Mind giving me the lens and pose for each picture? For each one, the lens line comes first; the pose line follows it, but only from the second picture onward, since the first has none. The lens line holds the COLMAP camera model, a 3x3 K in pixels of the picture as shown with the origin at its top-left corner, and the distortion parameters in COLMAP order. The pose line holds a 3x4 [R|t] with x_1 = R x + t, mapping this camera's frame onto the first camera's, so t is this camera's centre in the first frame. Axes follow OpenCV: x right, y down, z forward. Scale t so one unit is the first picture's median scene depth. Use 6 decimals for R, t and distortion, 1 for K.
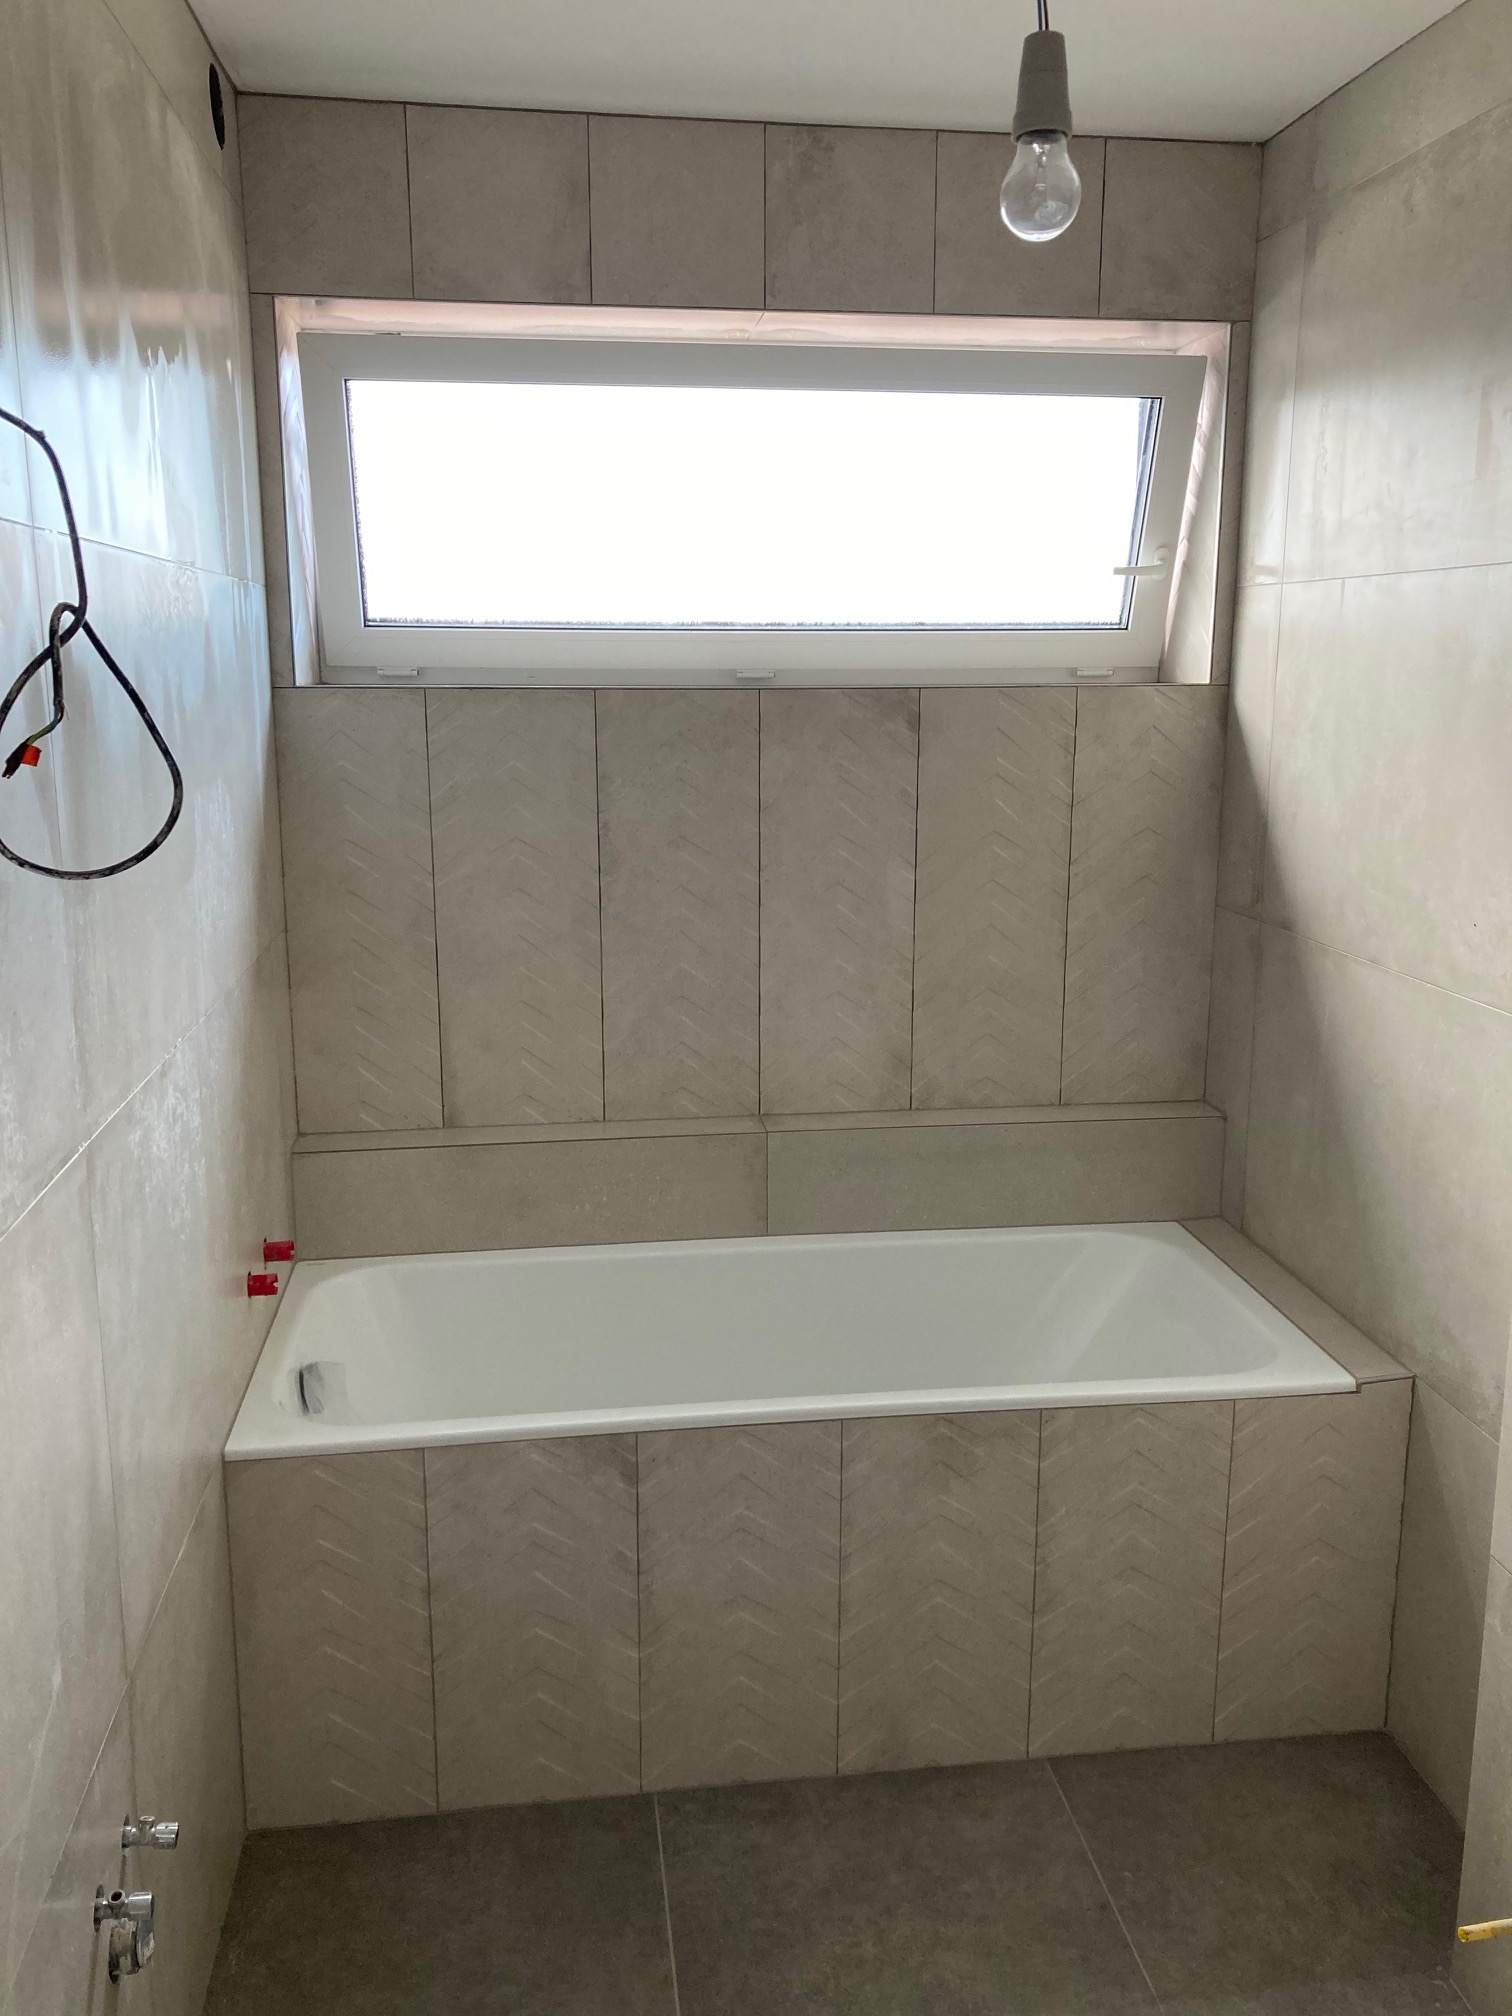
lens RADIAL K [[1640.6, 0, 753.1], [0, 1640.6, 1044.9], [0, 0, 1]] dist [0.125381, -0.257359]
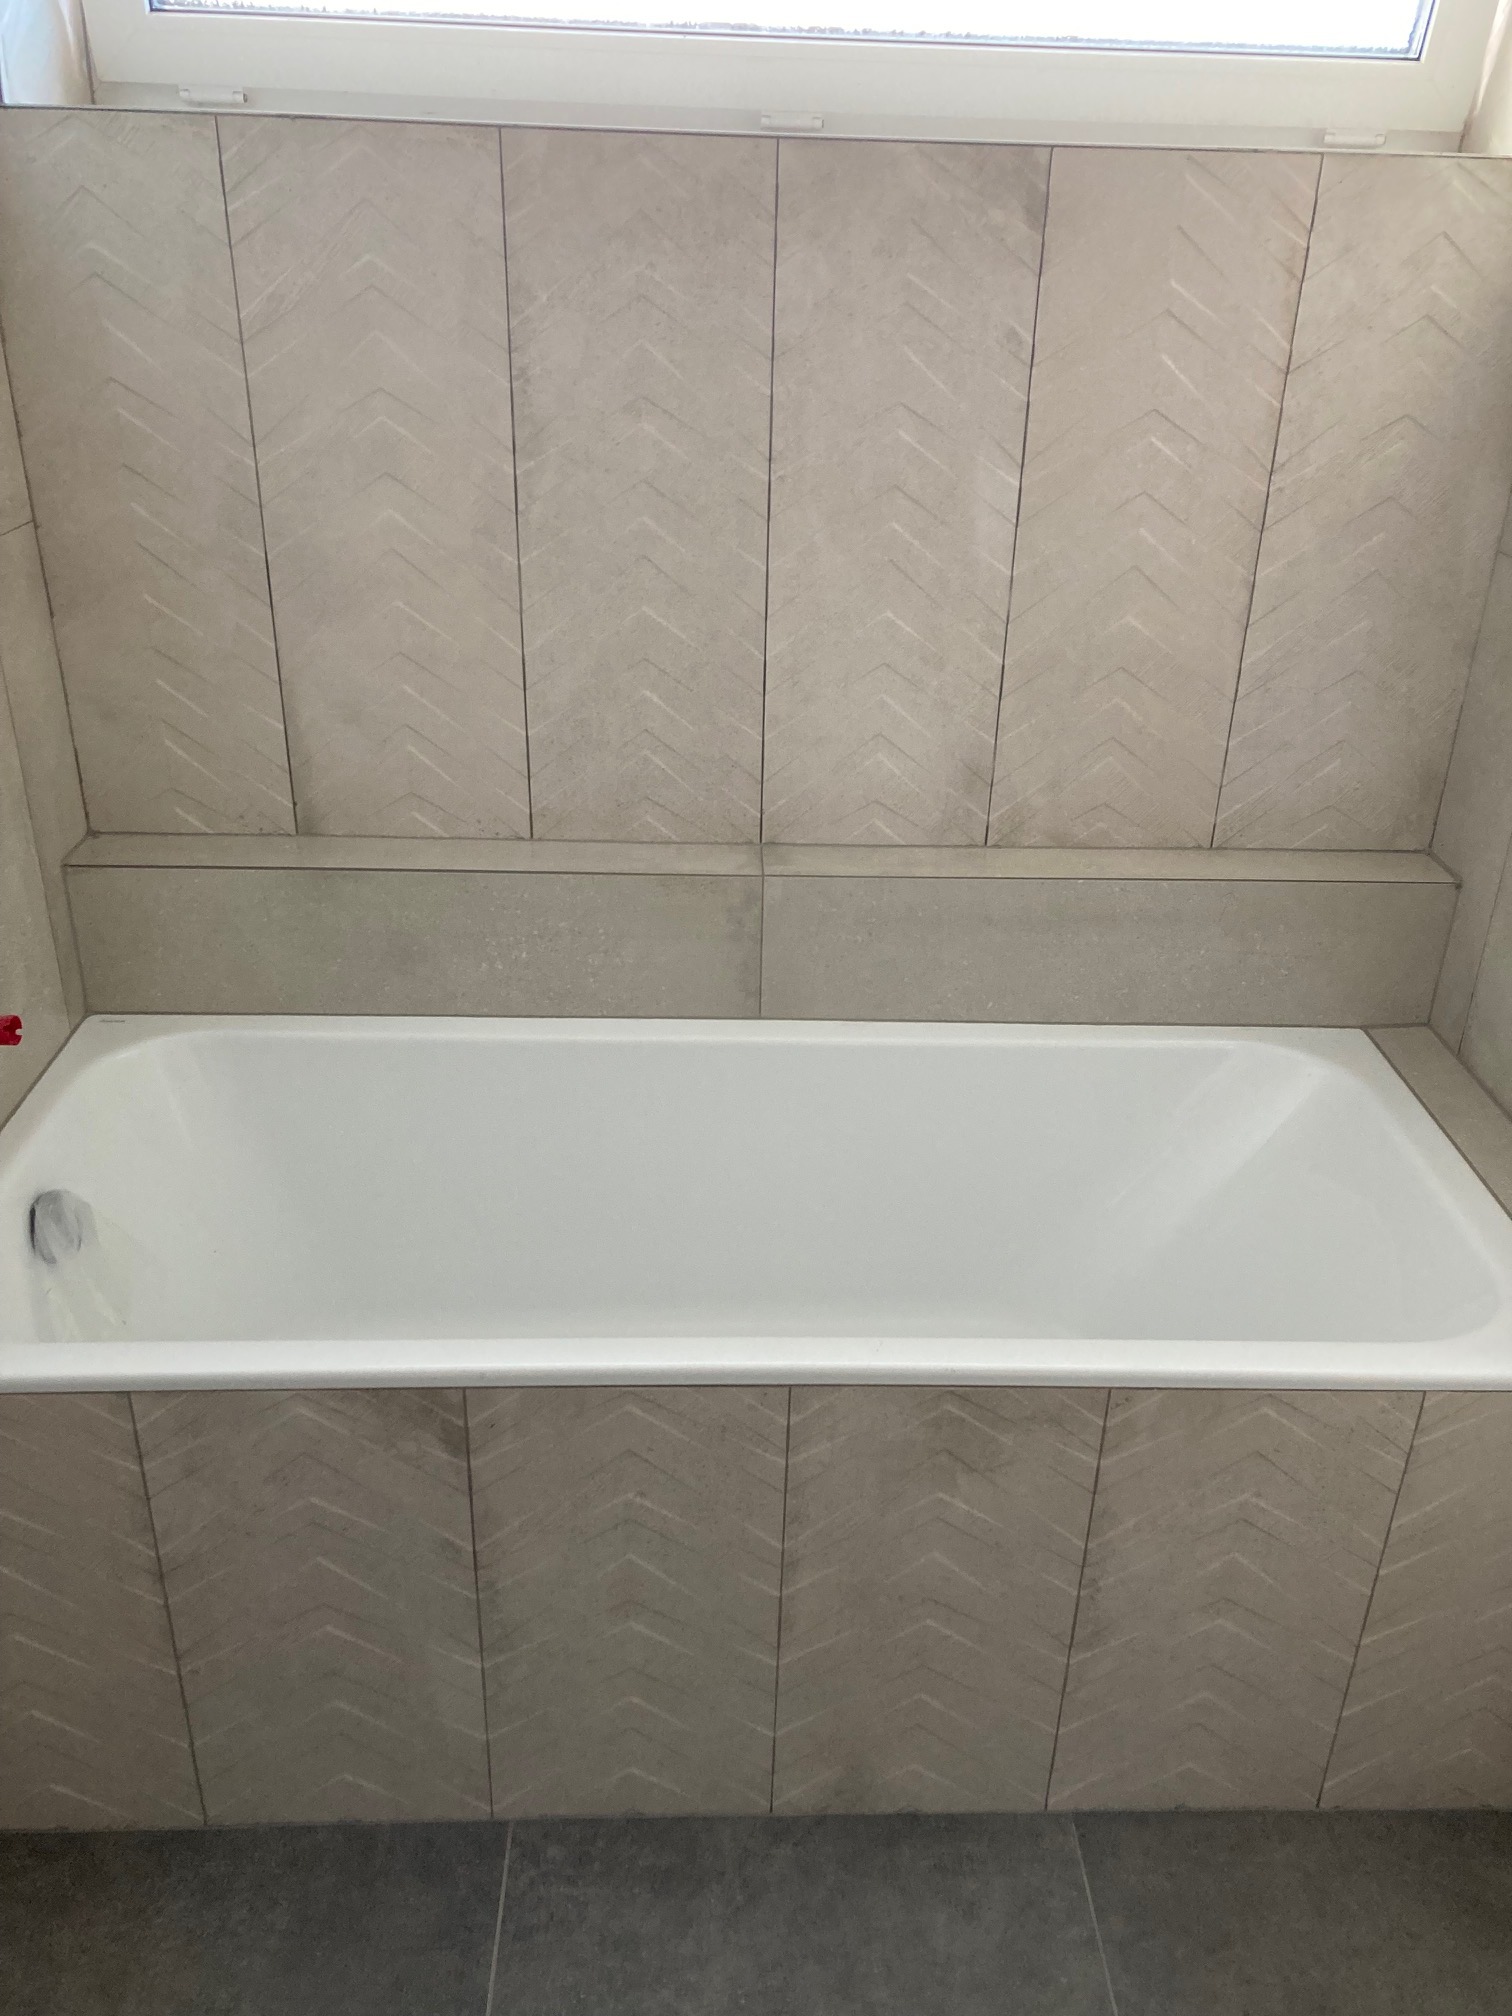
lens RADIAL K [[1616.4, 0, 779.2], [0, 1616.4, 1035.3], [0, 0, 1]] dist [0.050361, -0.039907]
pose [[0.994740, 0.071848, -0.073003, 0.071256], [-0.052232, 0.968906, 0.241855, -0.045469], [0.088109, -0.236770, 0.967562, 0.357627]]
